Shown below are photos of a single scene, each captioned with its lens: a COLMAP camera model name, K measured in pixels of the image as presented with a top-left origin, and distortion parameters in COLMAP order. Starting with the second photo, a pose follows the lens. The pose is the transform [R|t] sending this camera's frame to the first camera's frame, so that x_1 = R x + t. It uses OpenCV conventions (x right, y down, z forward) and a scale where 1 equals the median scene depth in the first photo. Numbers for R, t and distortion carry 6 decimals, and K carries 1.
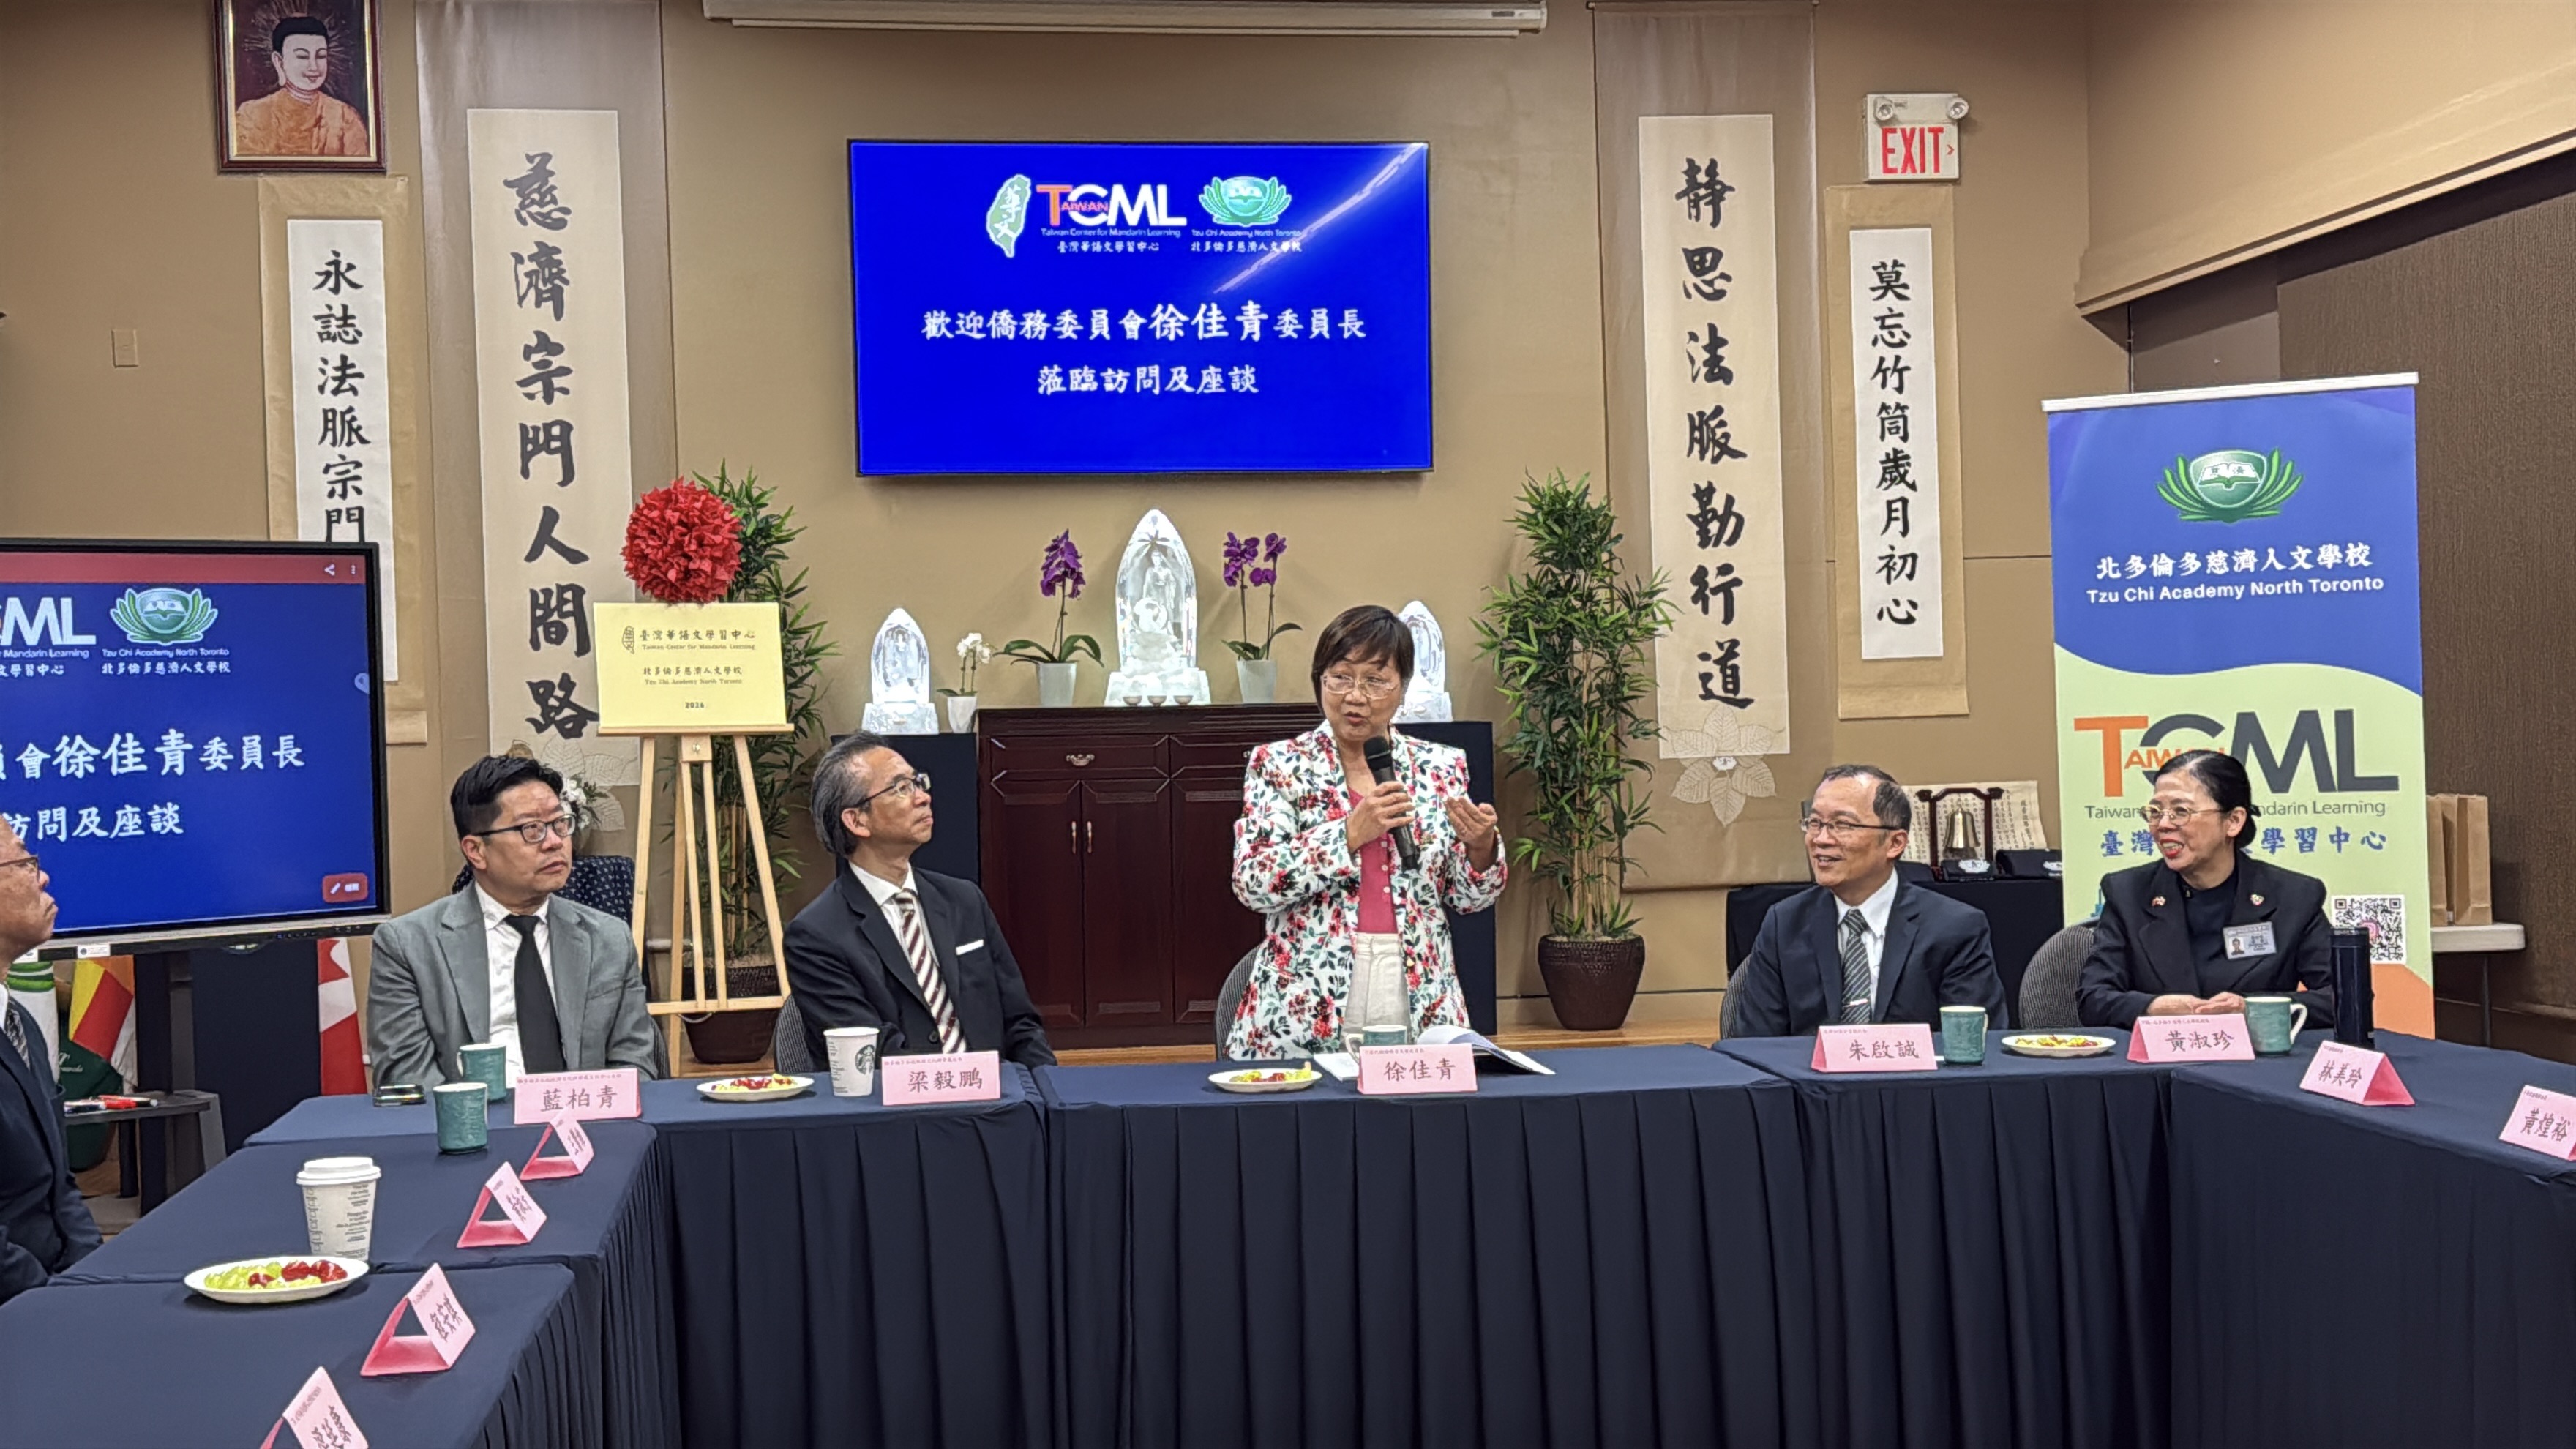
lens RADIAL K [[3172.5, 0, 1292.9], [0, 3172.5, 731.1], [0, 0, 1]] dist [0.108507, 0.000000]
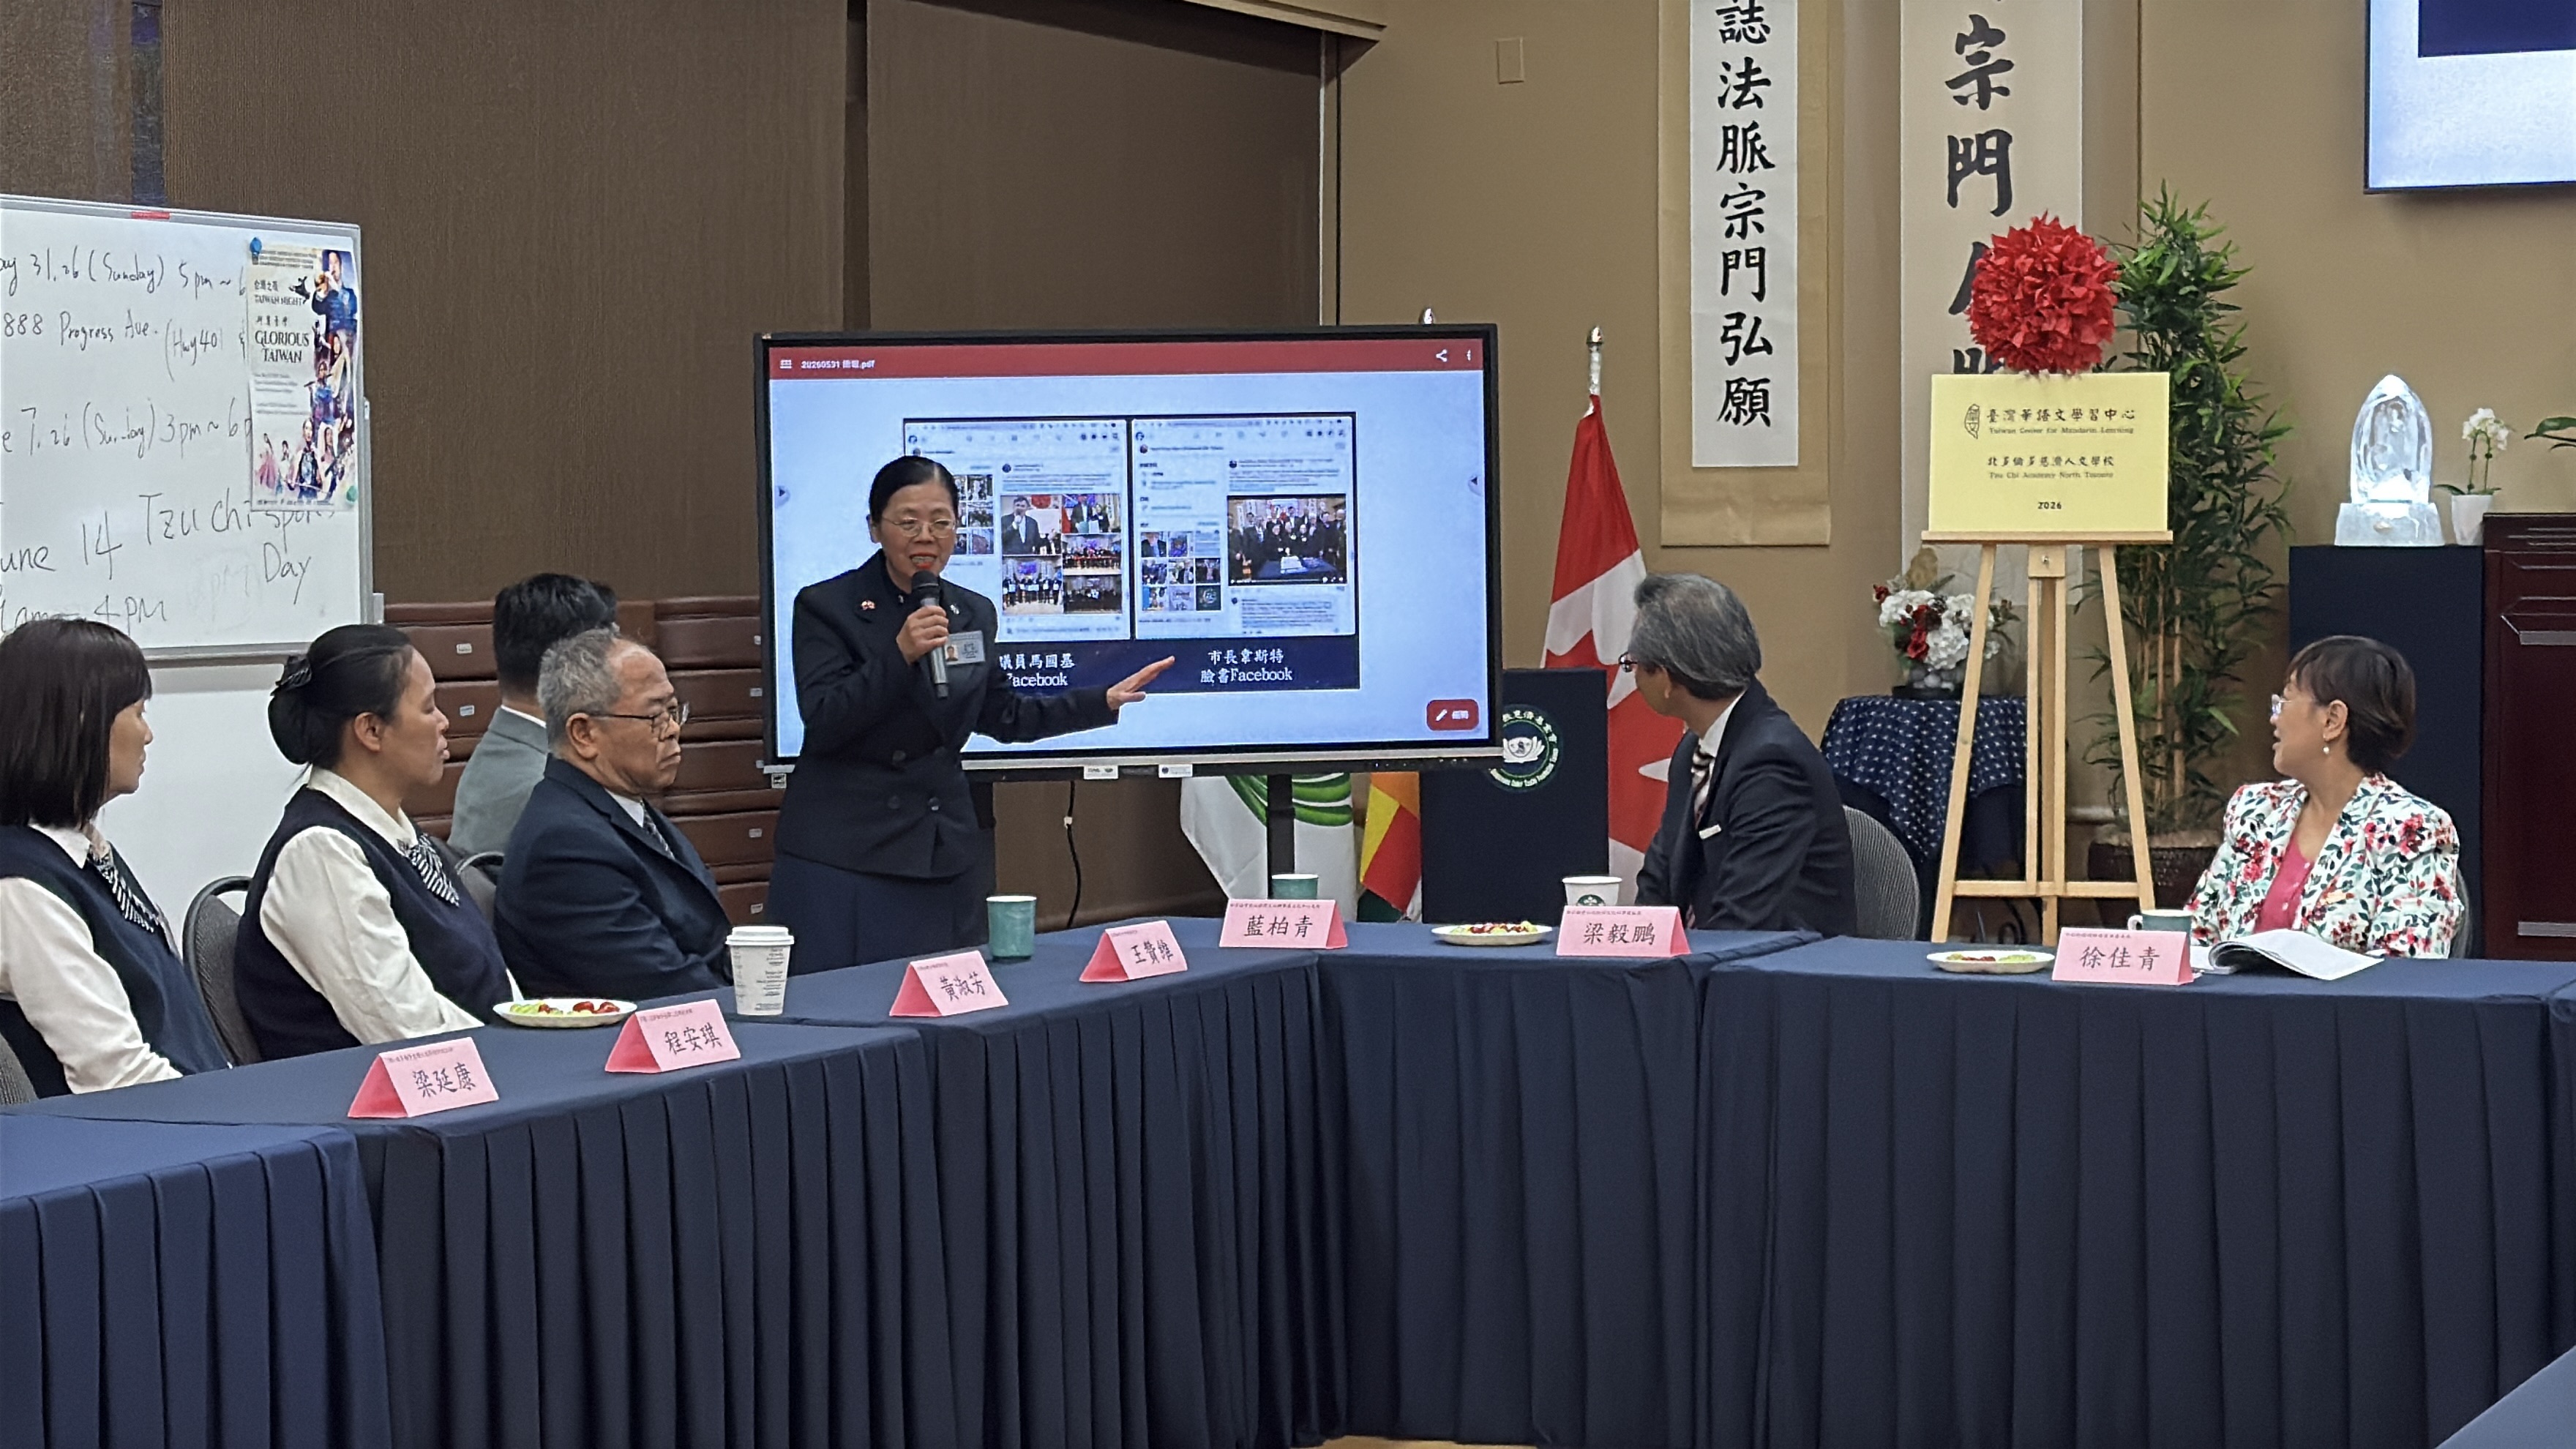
lens RADIAL K [[5263.9, 0, 1202.0], [0, 5263.9, 788.1], [0, 0, 1]] dist [0.103491, 0.000000]
pose [[0.837023, 0.043407, -0.545443, 0.313549], [-0.013657, 0.998195, 0.058480, -0.010624], [0.546997, -0.041500, 0.836105, -0.180018]]
